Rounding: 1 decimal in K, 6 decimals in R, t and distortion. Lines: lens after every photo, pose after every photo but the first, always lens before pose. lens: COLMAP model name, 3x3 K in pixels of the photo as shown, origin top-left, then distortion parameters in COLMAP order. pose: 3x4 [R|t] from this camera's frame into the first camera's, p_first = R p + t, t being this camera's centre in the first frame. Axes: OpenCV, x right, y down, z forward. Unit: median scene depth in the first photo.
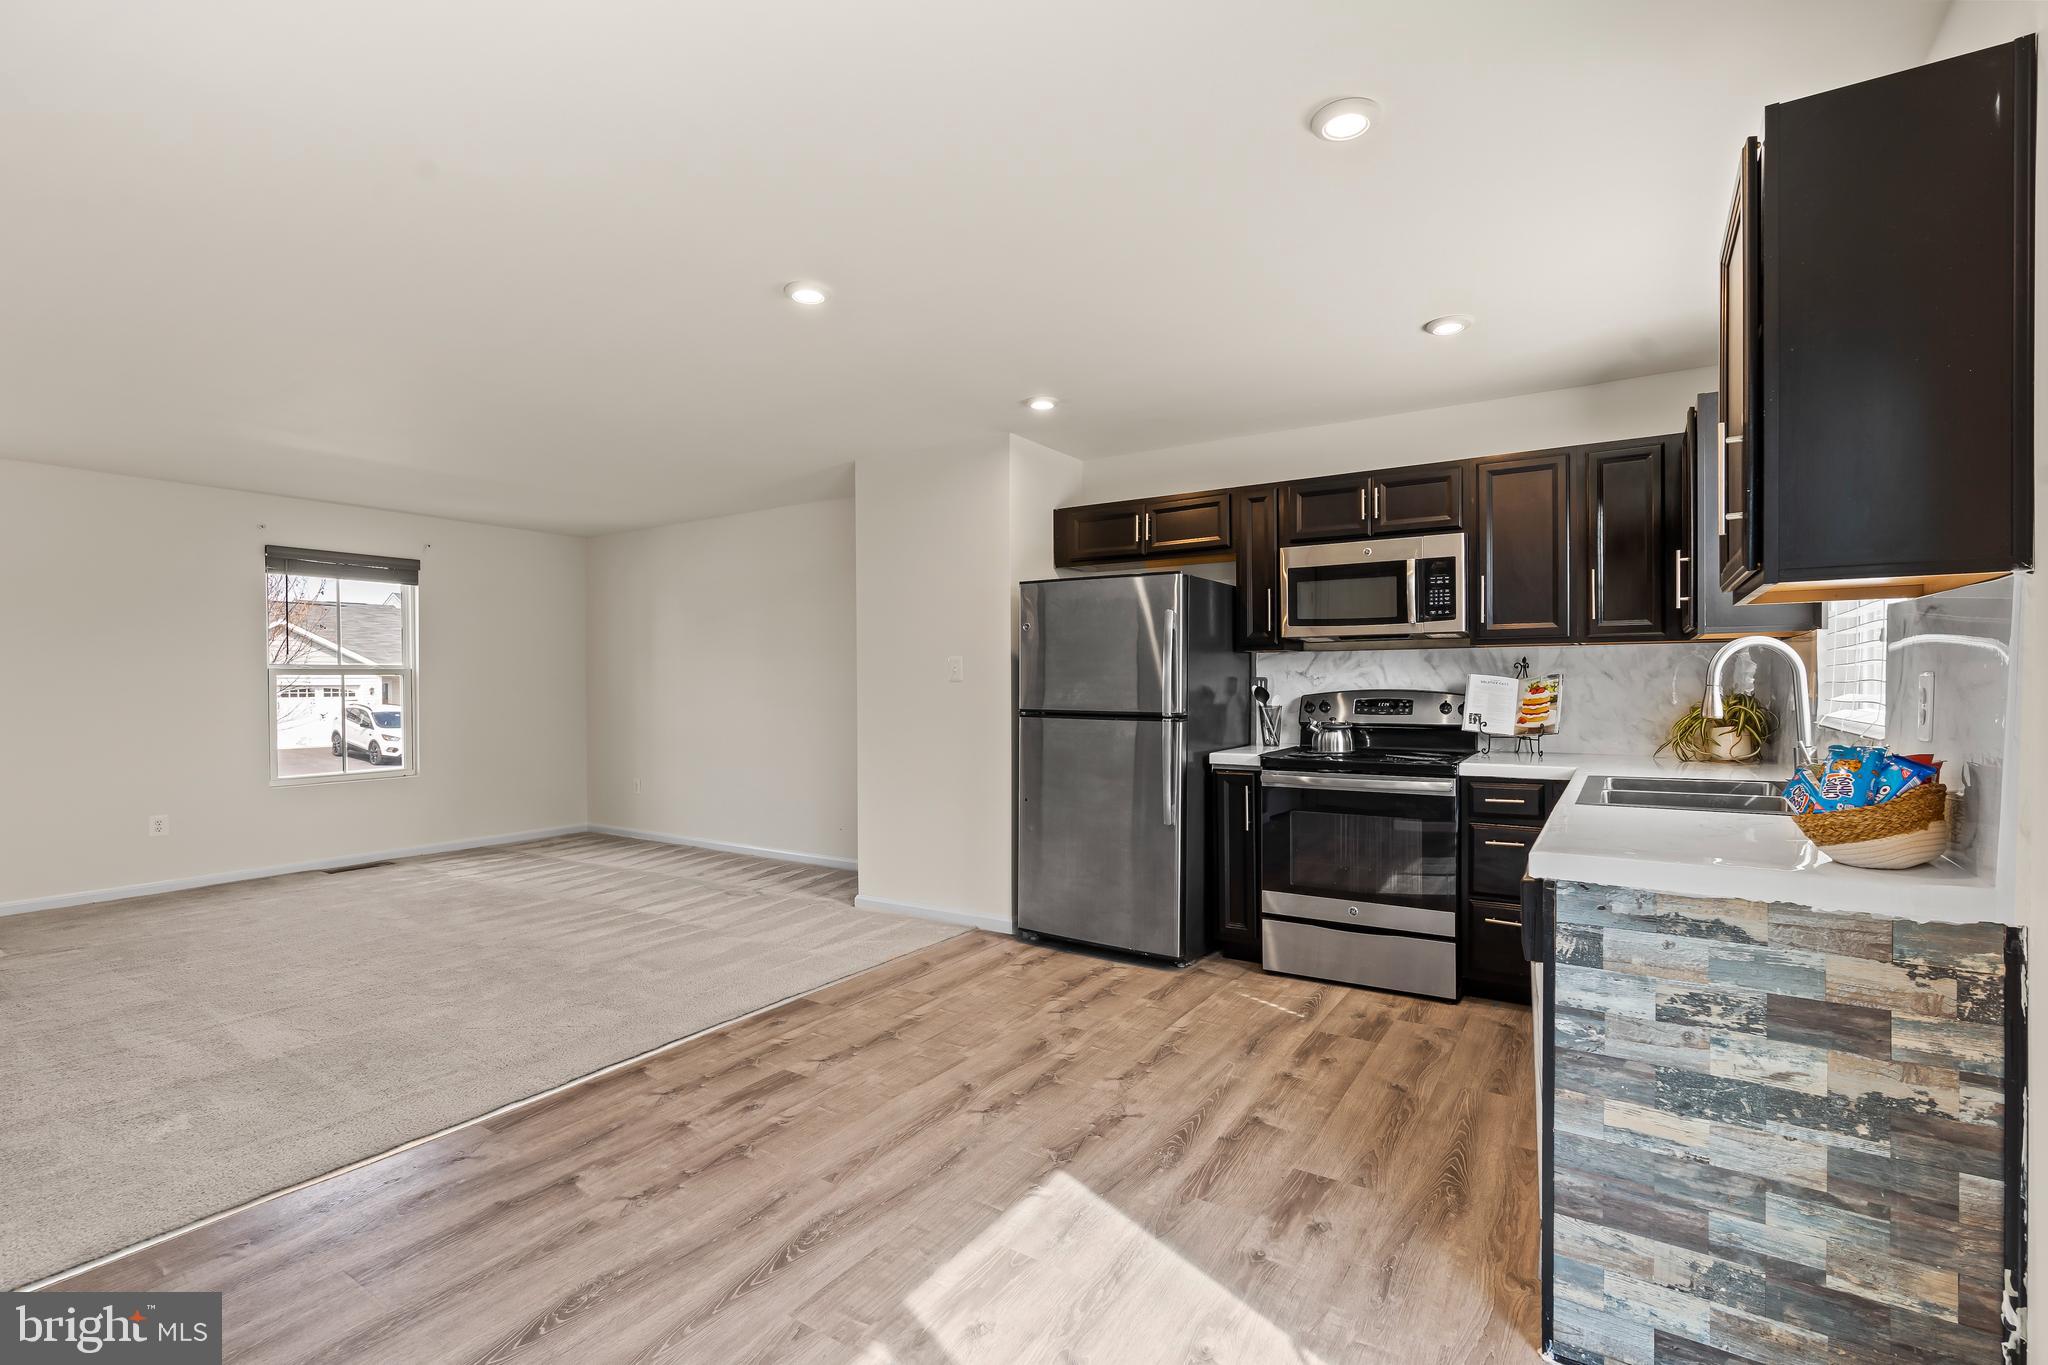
lens RADIAL K [[932.1, 0, 1026.9], [0, 932.1, 689.4], [0, 0, 1]] dist [-0.005702, 0.002105]
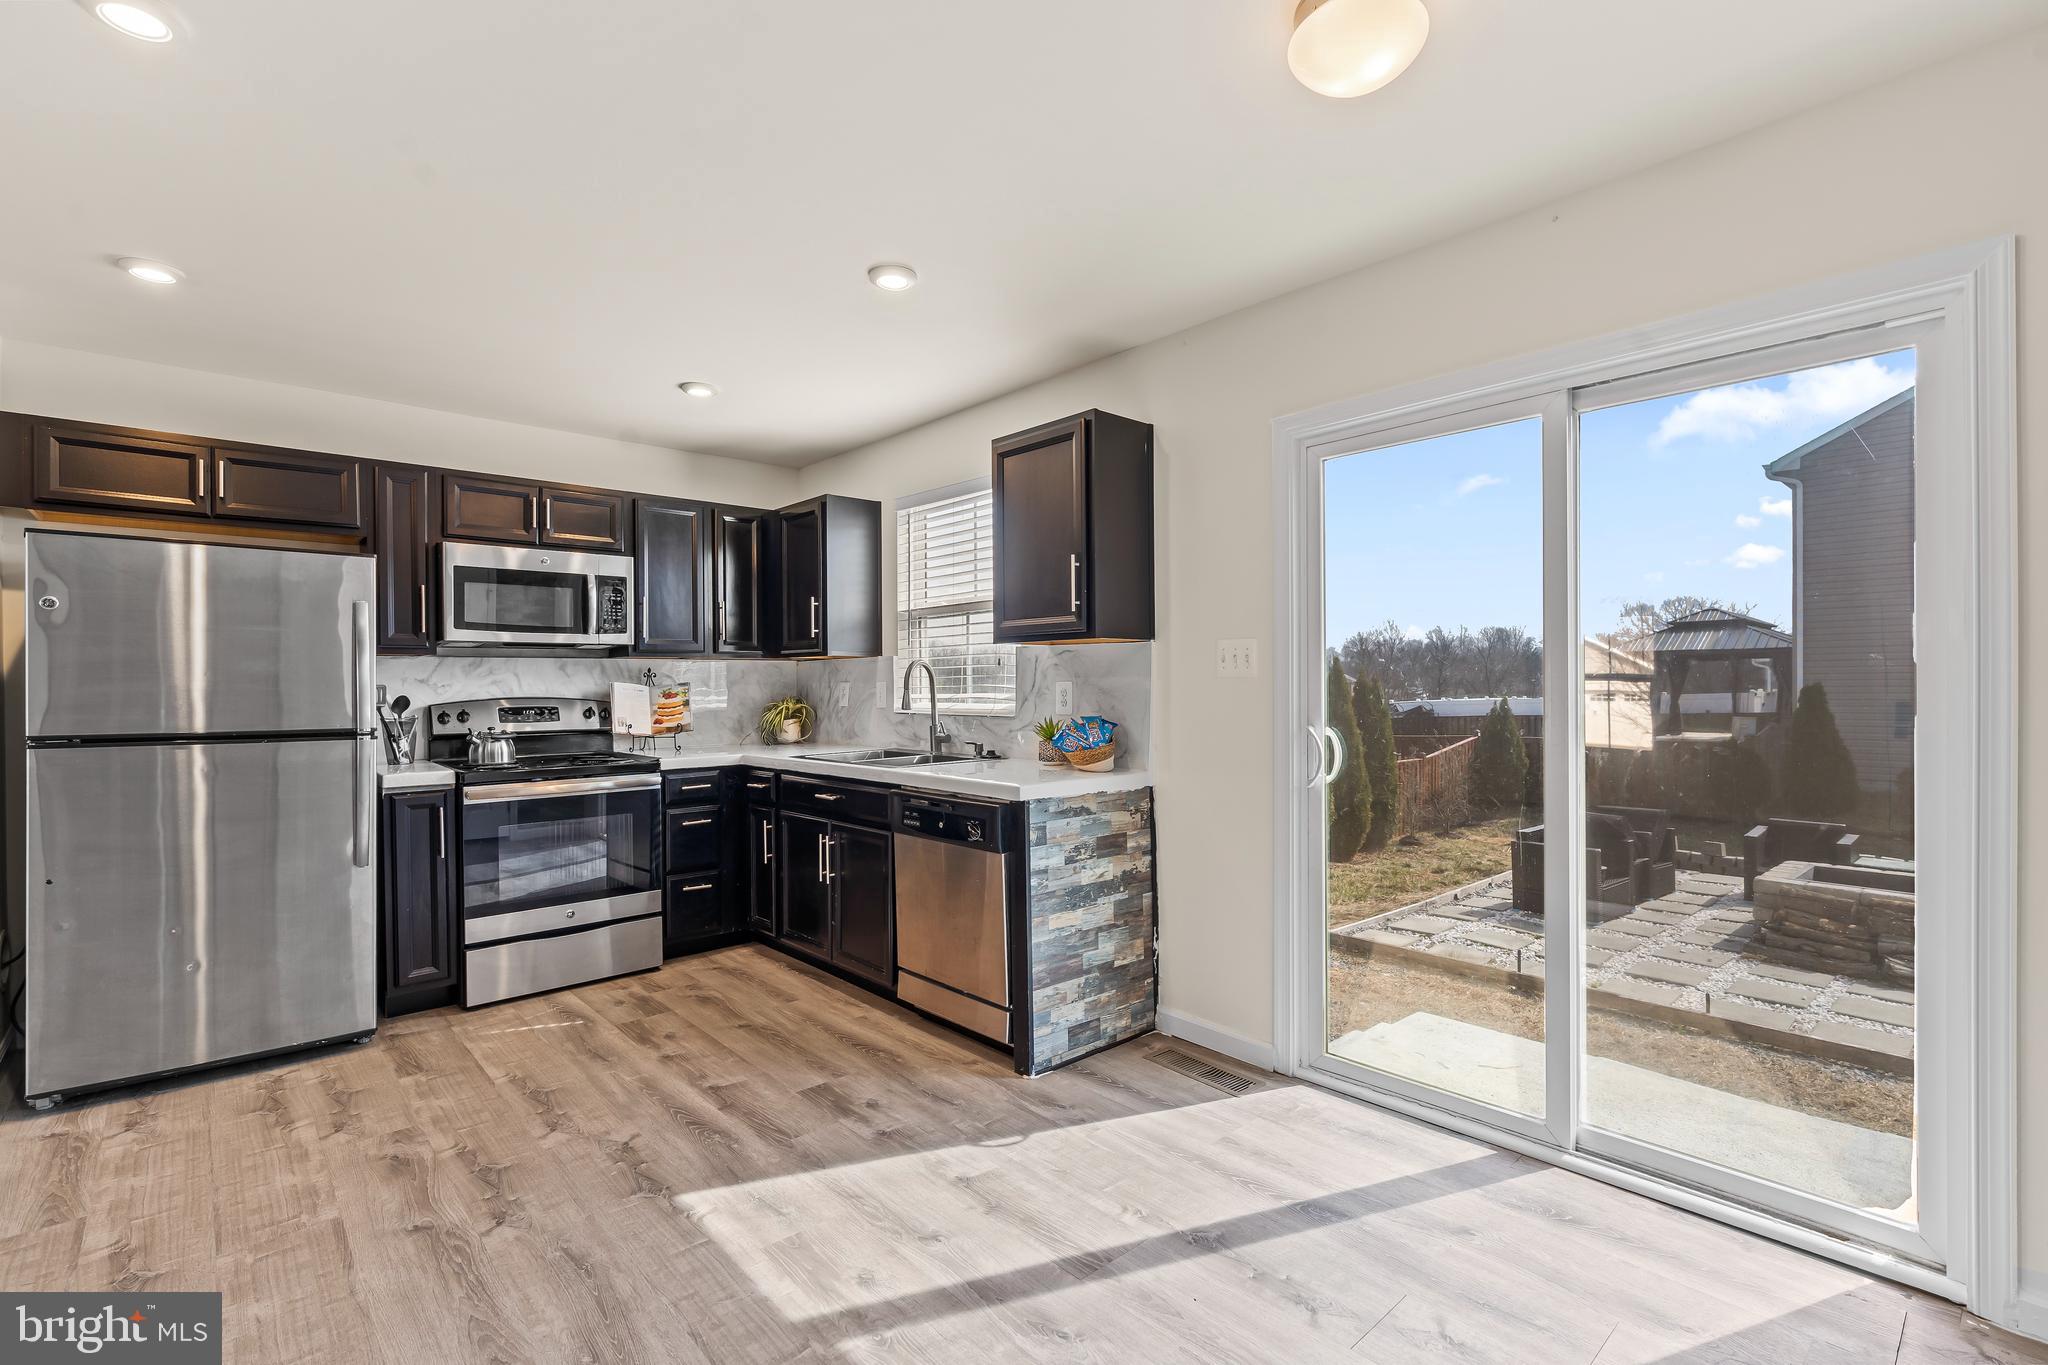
lens RADIAL K [[932.1, 0, 1026.9], [0, 932.1, 689.4], [0, 0, 1]] dist [-0.005702, 0.002105]
pose [[0.257442, -0.003040, 0.966289, -0.482125], [0.013628, 0.999907, -0.000485, -0.000490], [-0.966198, 0.013293, 0.257460, 0.239091]]
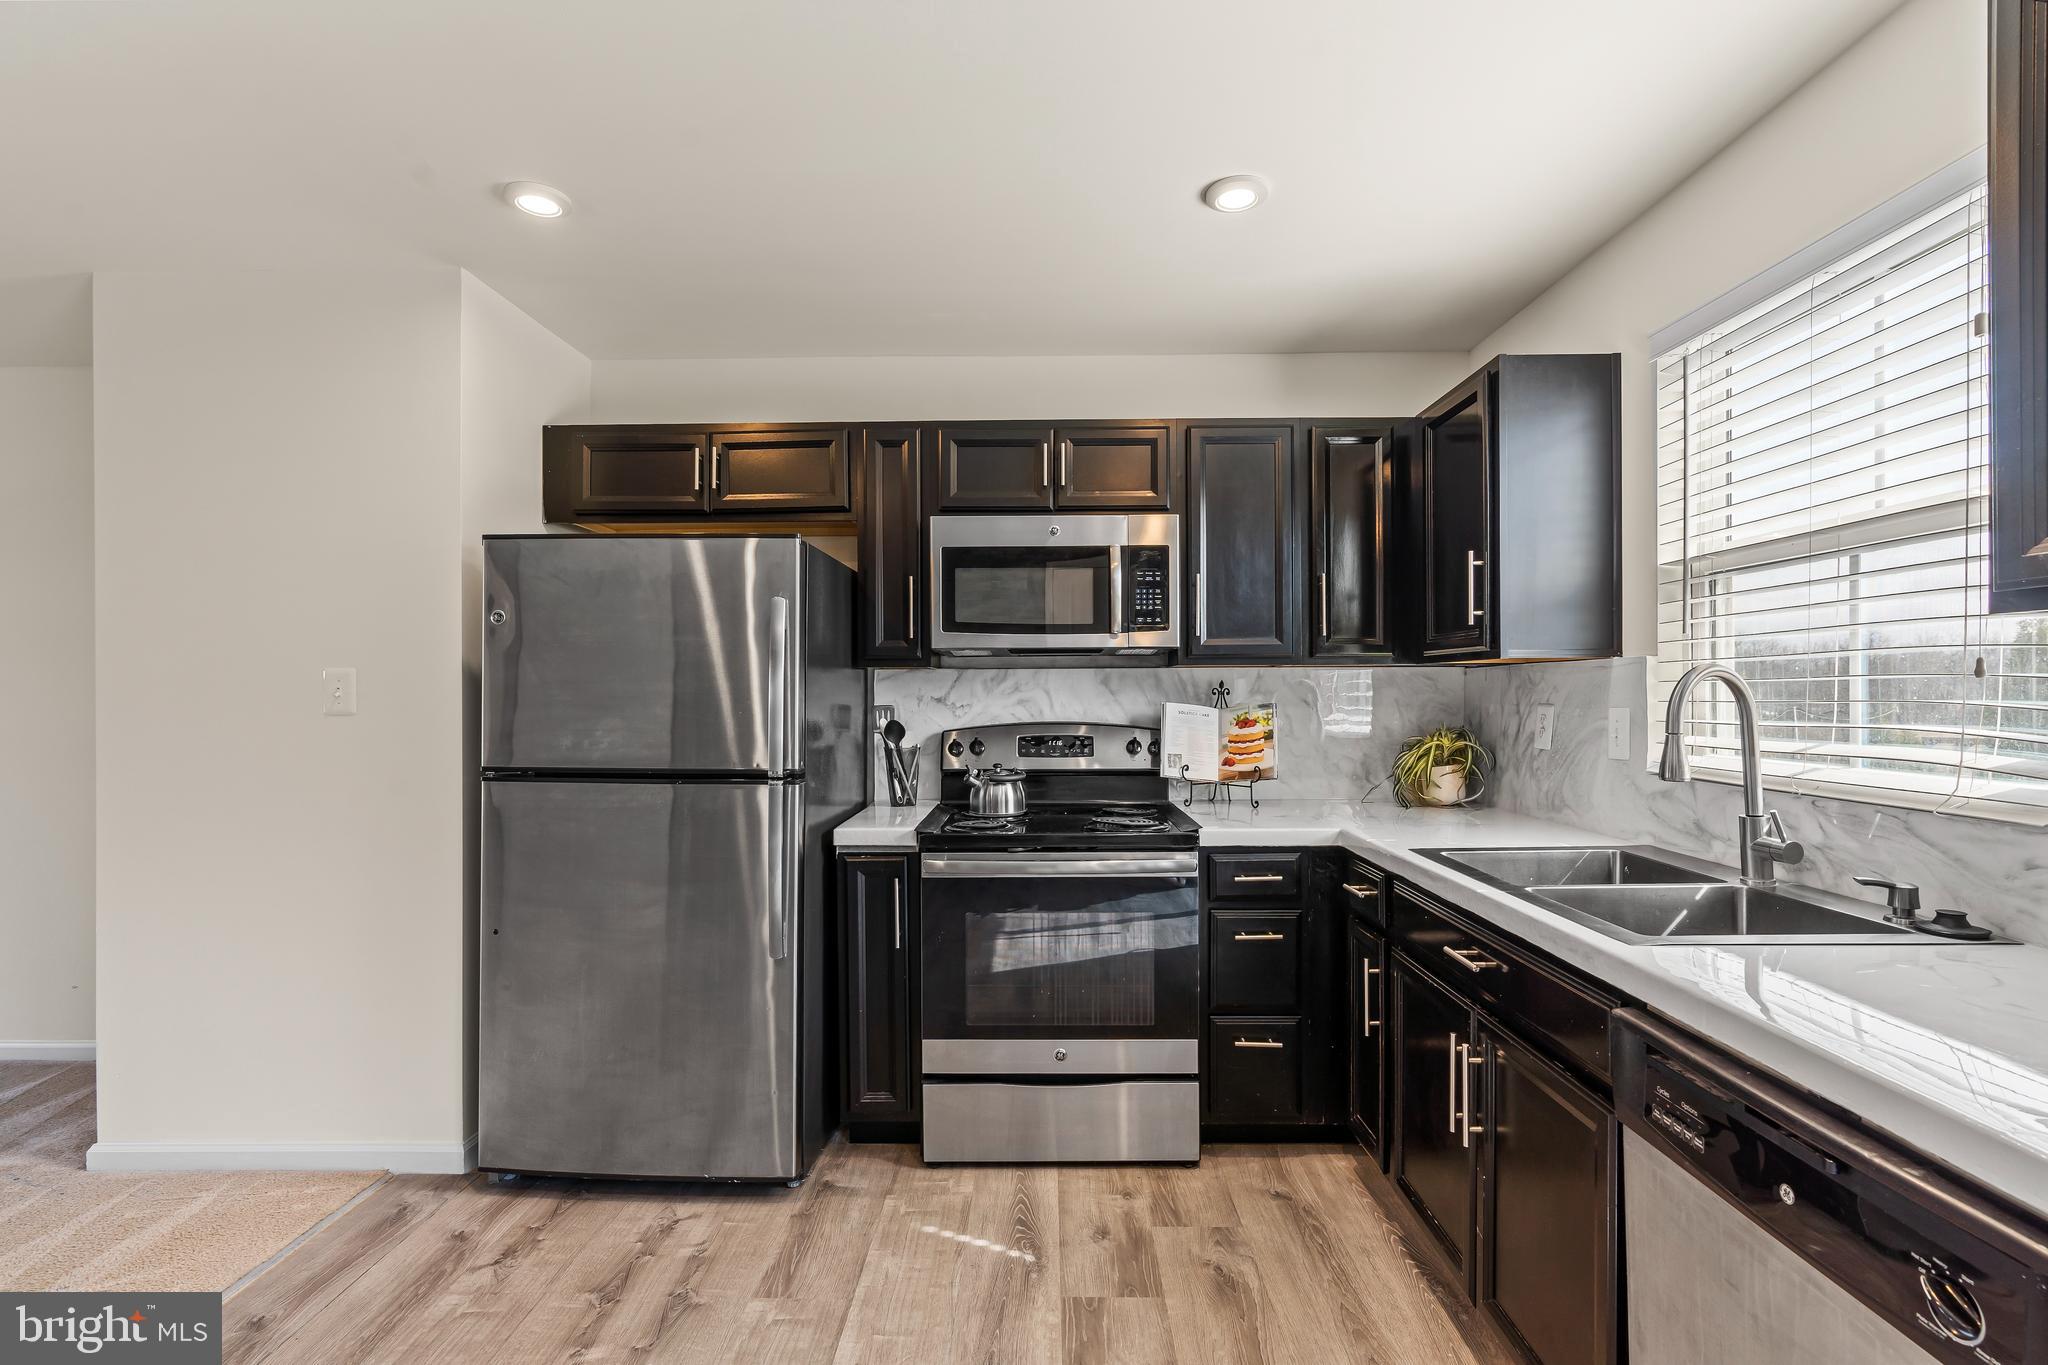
lens RADIAL K [[932.1, 0, 1026.9], [0, 932.1, 689.4], [0, 0, 1]] dist [-0.005702, 0.002105]
pose [[0.849942, 0.002276, 0.526871, -0.026797], [0.003683, 0.999941, -0.010261, -0.020057], [-0.526863, 0.010661, 0.849883, 0.413876]]
